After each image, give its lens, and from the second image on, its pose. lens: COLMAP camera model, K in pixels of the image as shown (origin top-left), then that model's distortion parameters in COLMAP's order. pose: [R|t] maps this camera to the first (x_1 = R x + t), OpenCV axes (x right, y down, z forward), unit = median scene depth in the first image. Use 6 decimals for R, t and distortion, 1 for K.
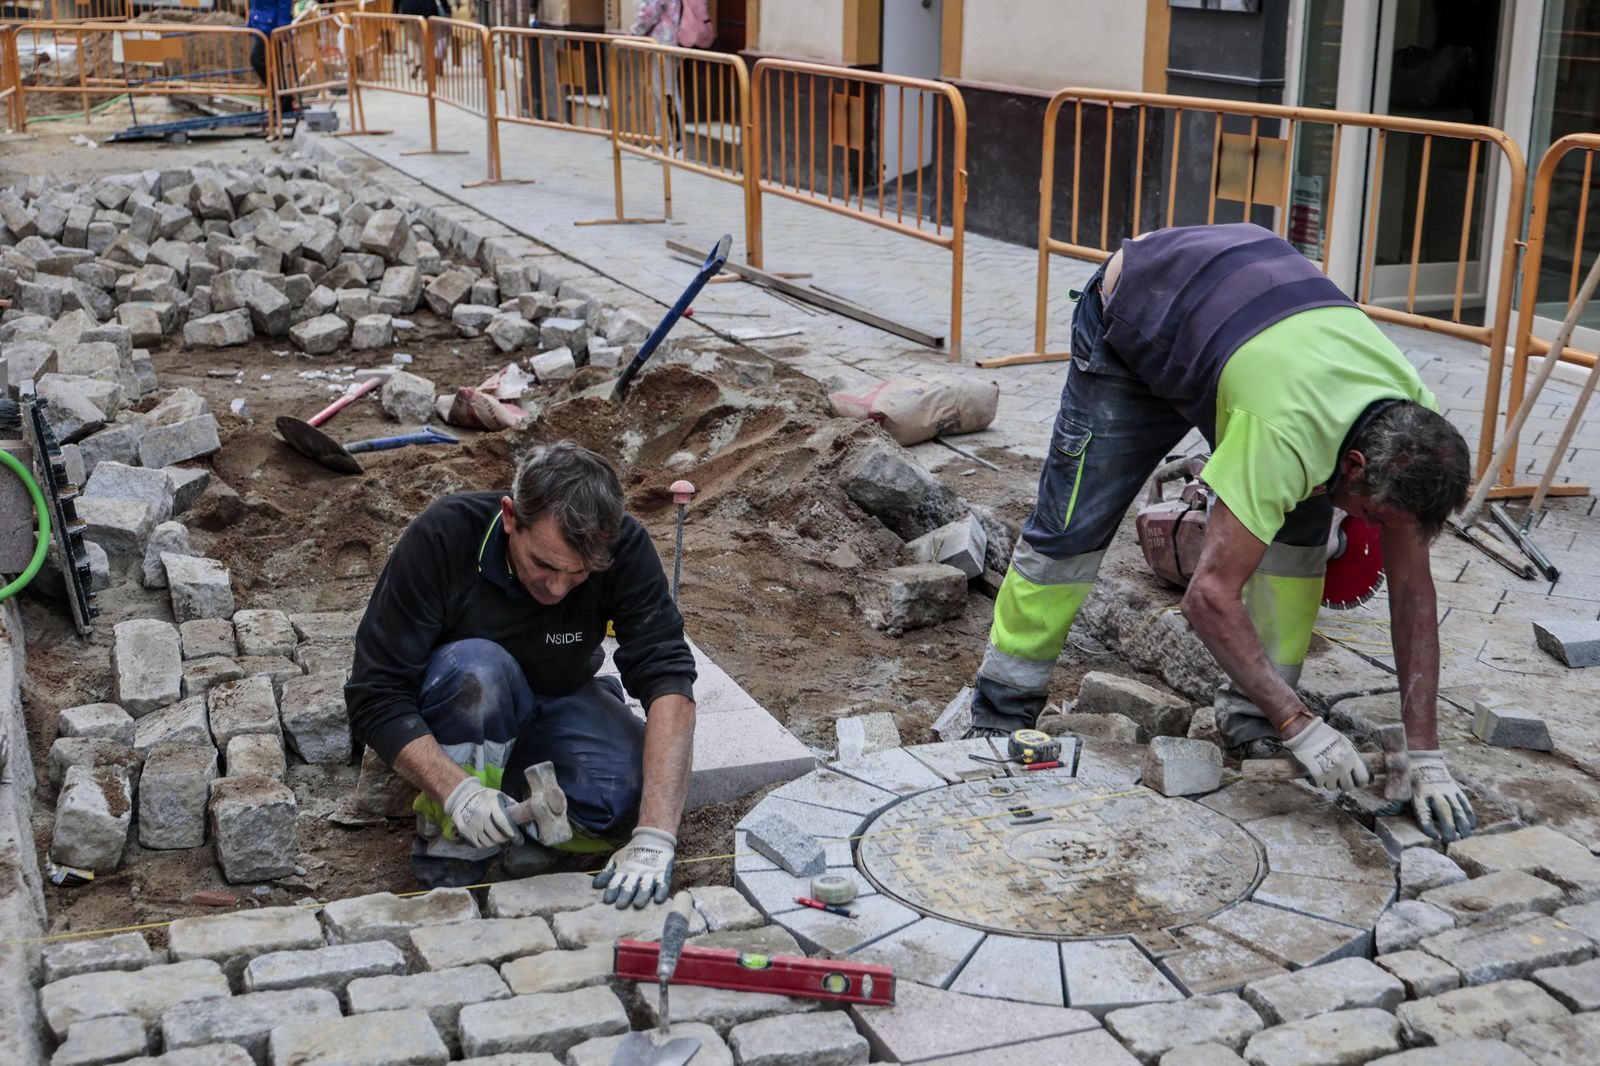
lens RADIAL K [[2121.4, 0, 803.8], [0, 2121.4, 522.2], [0, 0, 1]] dist [0.044497, 0.000000]
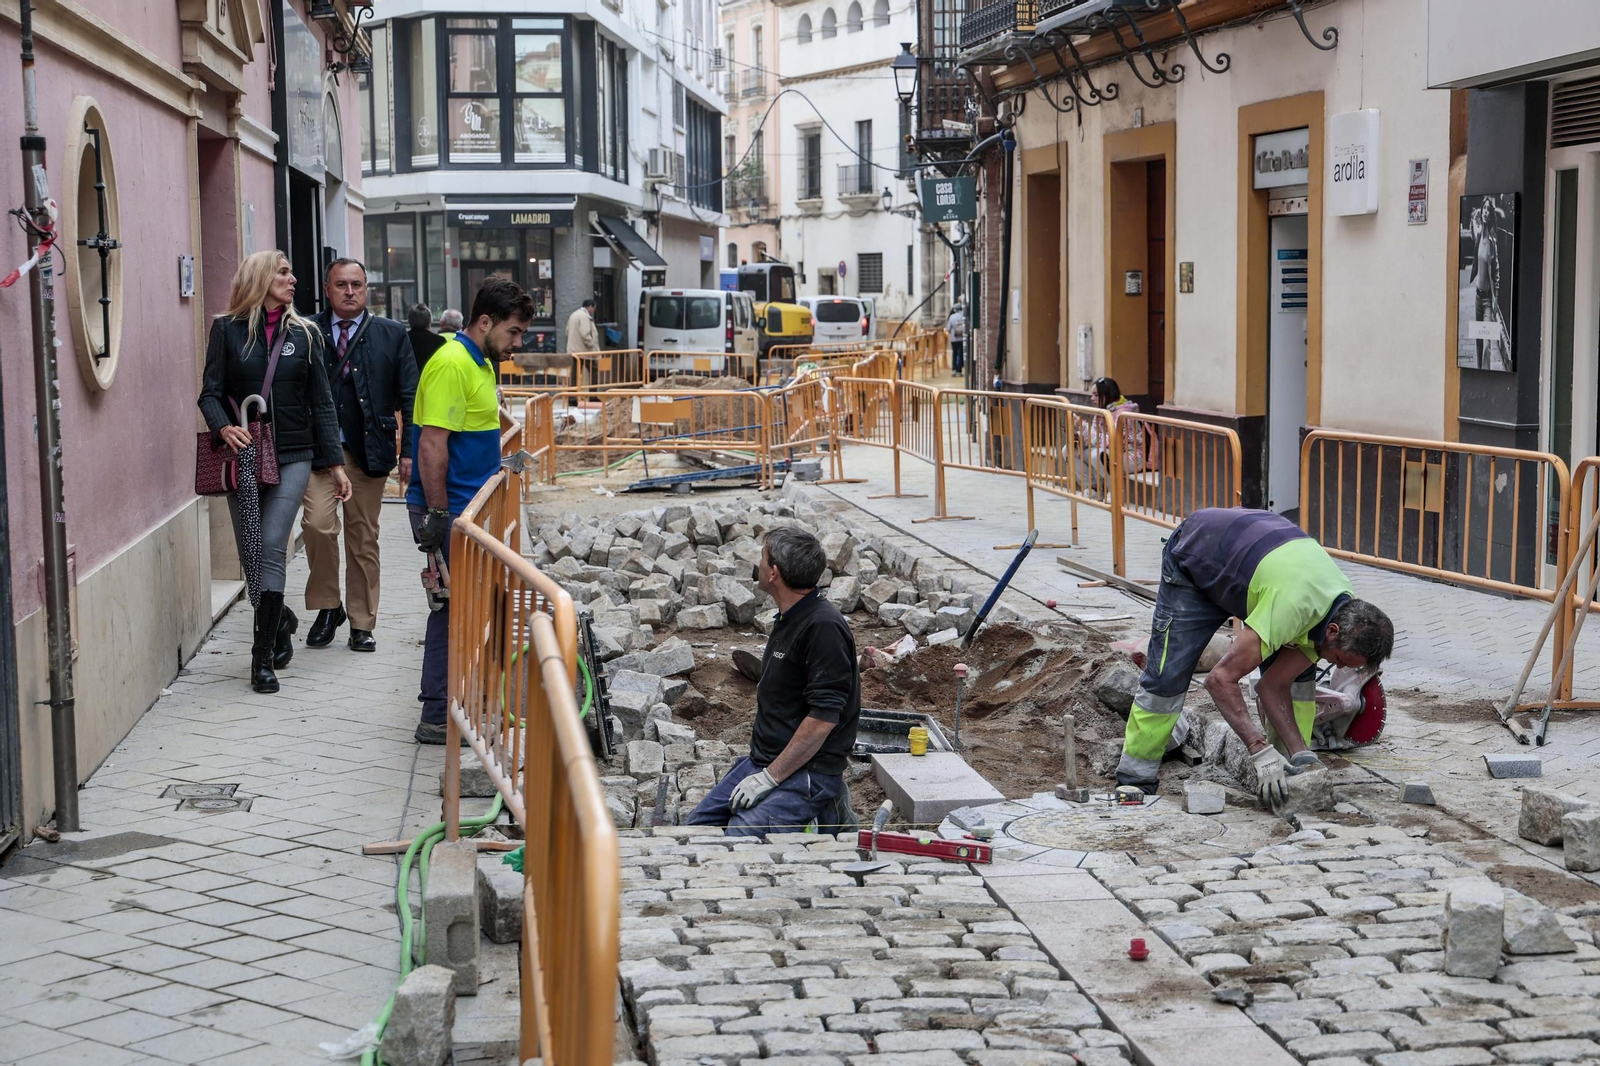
lens RADIAL K [[2424.4, 0, 799.5], [0, 2424.4, 543.3], [0, 0, 1]] dist [-0.004292, 0.000000]
pose [[0.972649, 0.001736, -0.232274, 0.239456], [-0.039133, 0.986903, -0.156494, 0.174785], [0.228961, 0.161303, 0.959978, -0.786625]]
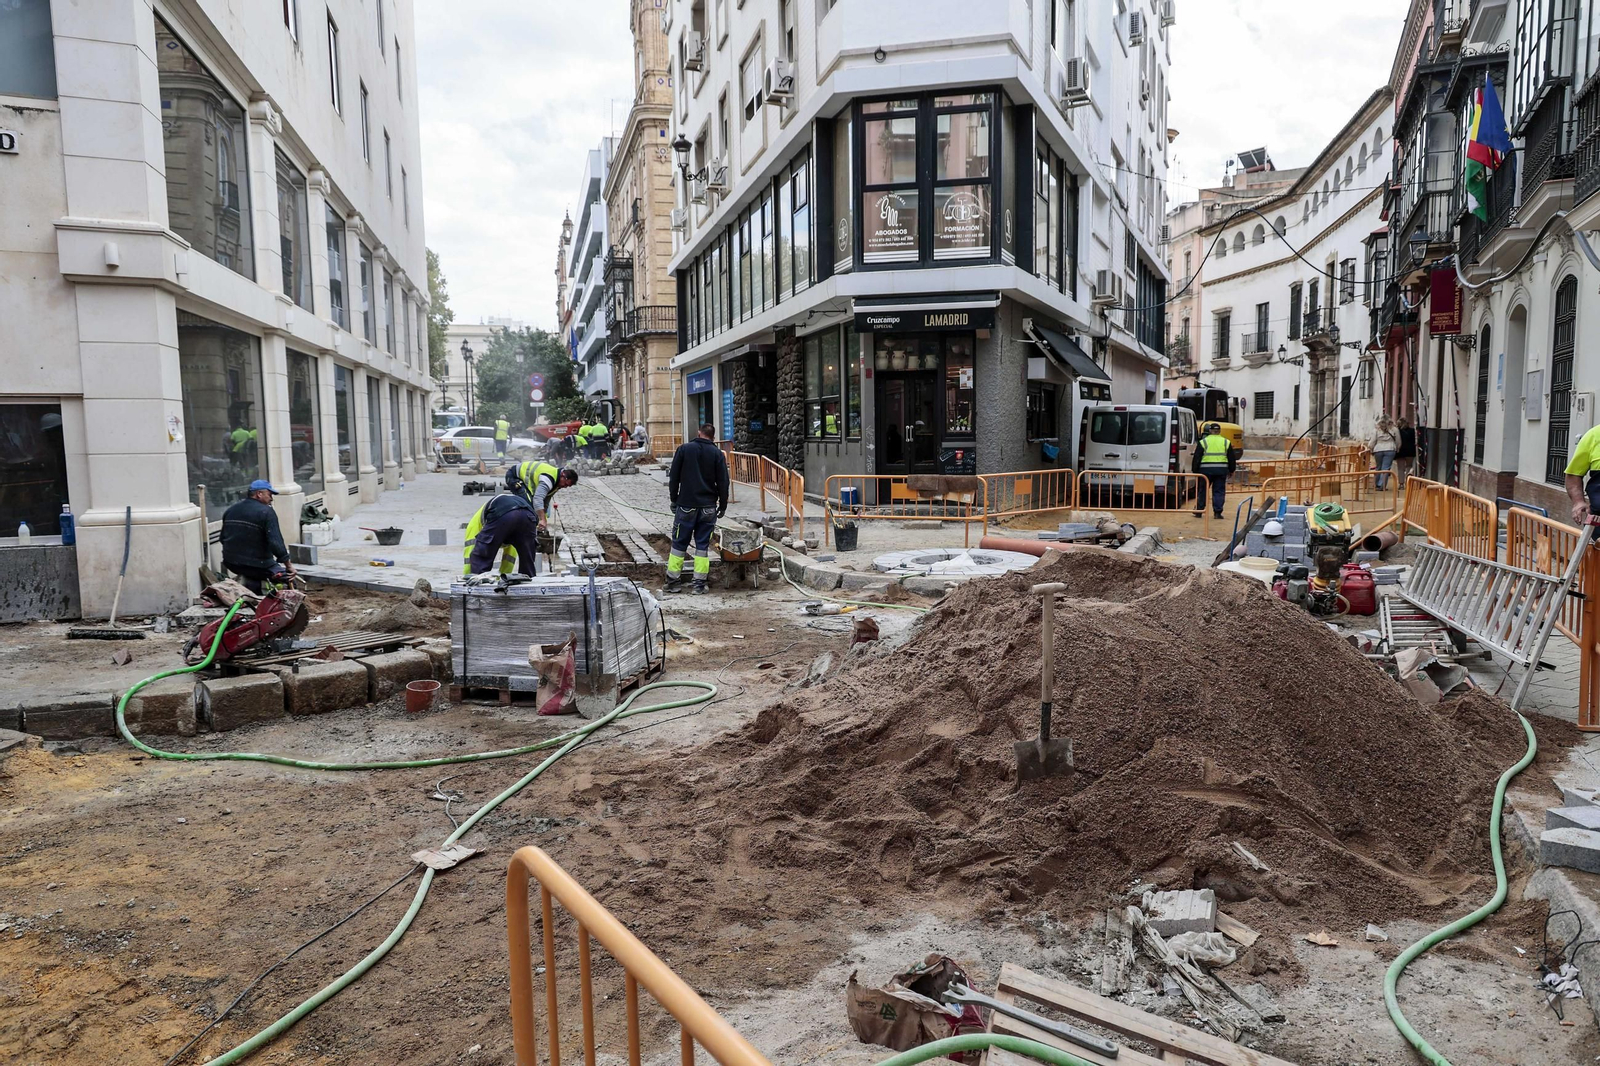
lens RADIAL K [[1116.0, 0, 794.6], [0, 1116.0, 547.8], [0, 0, 1]] dist [0.005557, 0.003405]
pose [[0.838431, 0.033172, -0.543997, -1.200472], [-0.118781, 0.985274, -0.122990, -1.116051], [0.531906, 0.167736, 0.830024, 4.168775]]
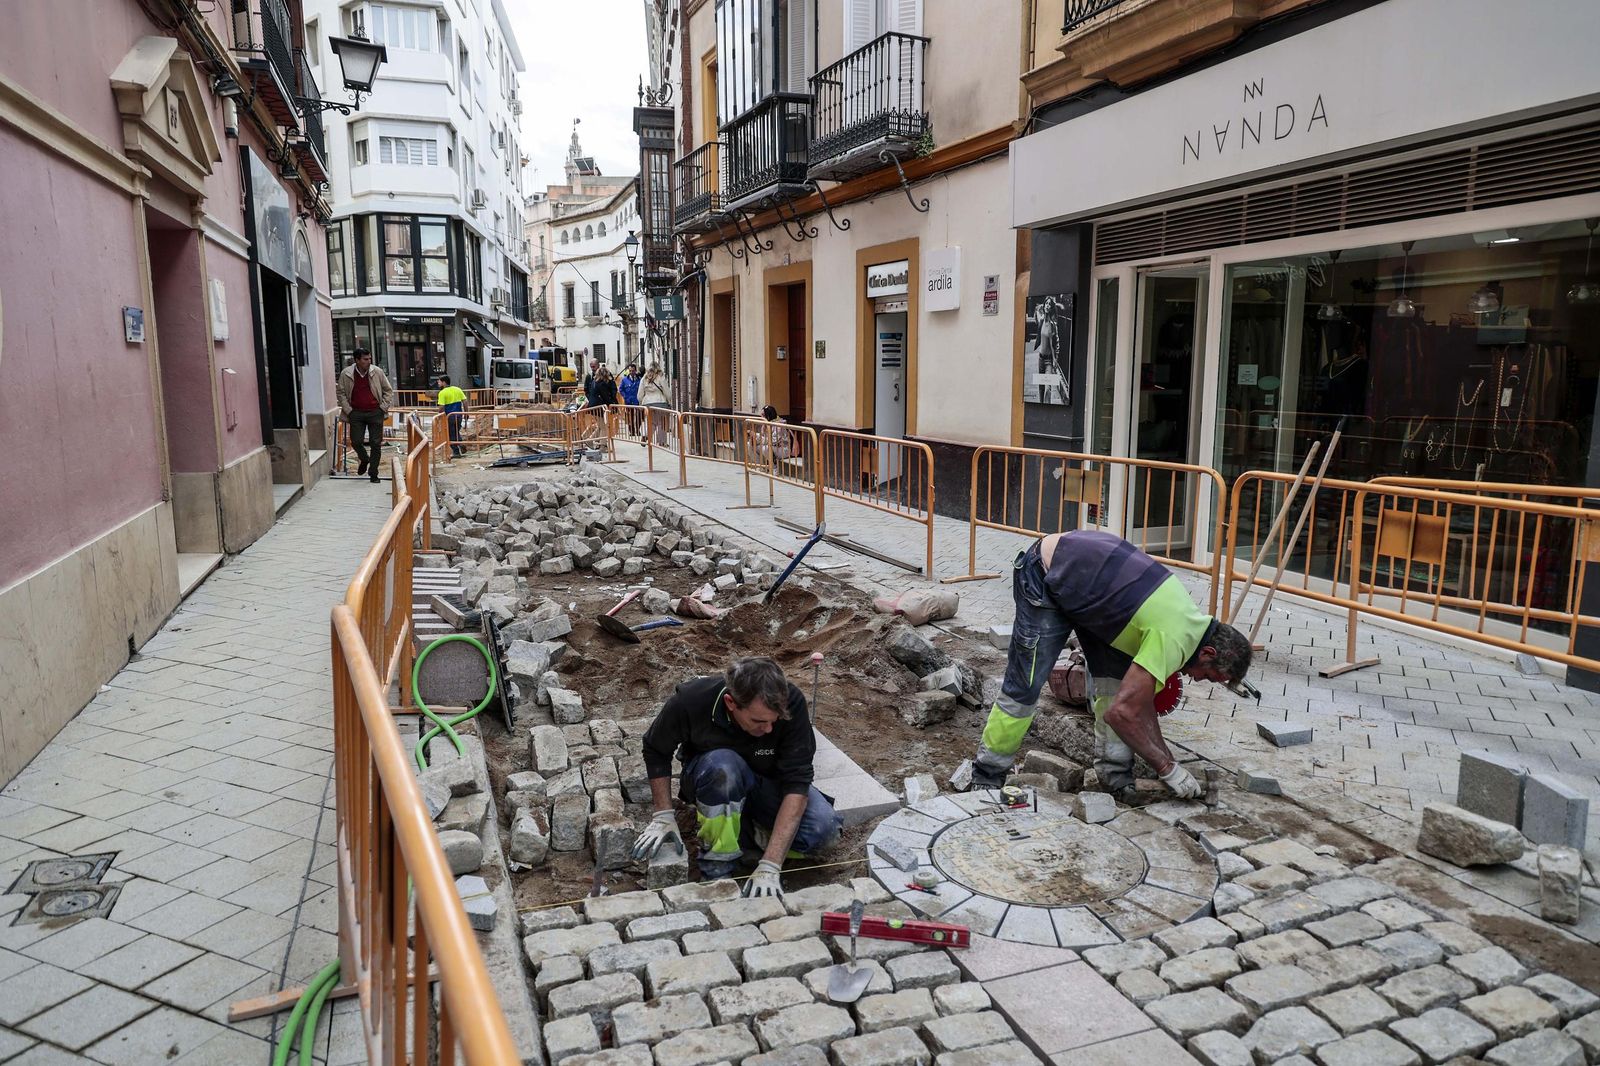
lens RADIAL K [[1052.9, 0, 800.5], [0, 1052.9, 538.1], [0, 0, 1]] dist [0.000088, -0.001472]
pose [[0.999857, -0.009507, -0.013954, -0.054294], [0.008060, 0.994920, -0.100347, -0.025310], [0.014837, 0.100221, 0.994855, 0.016351]]
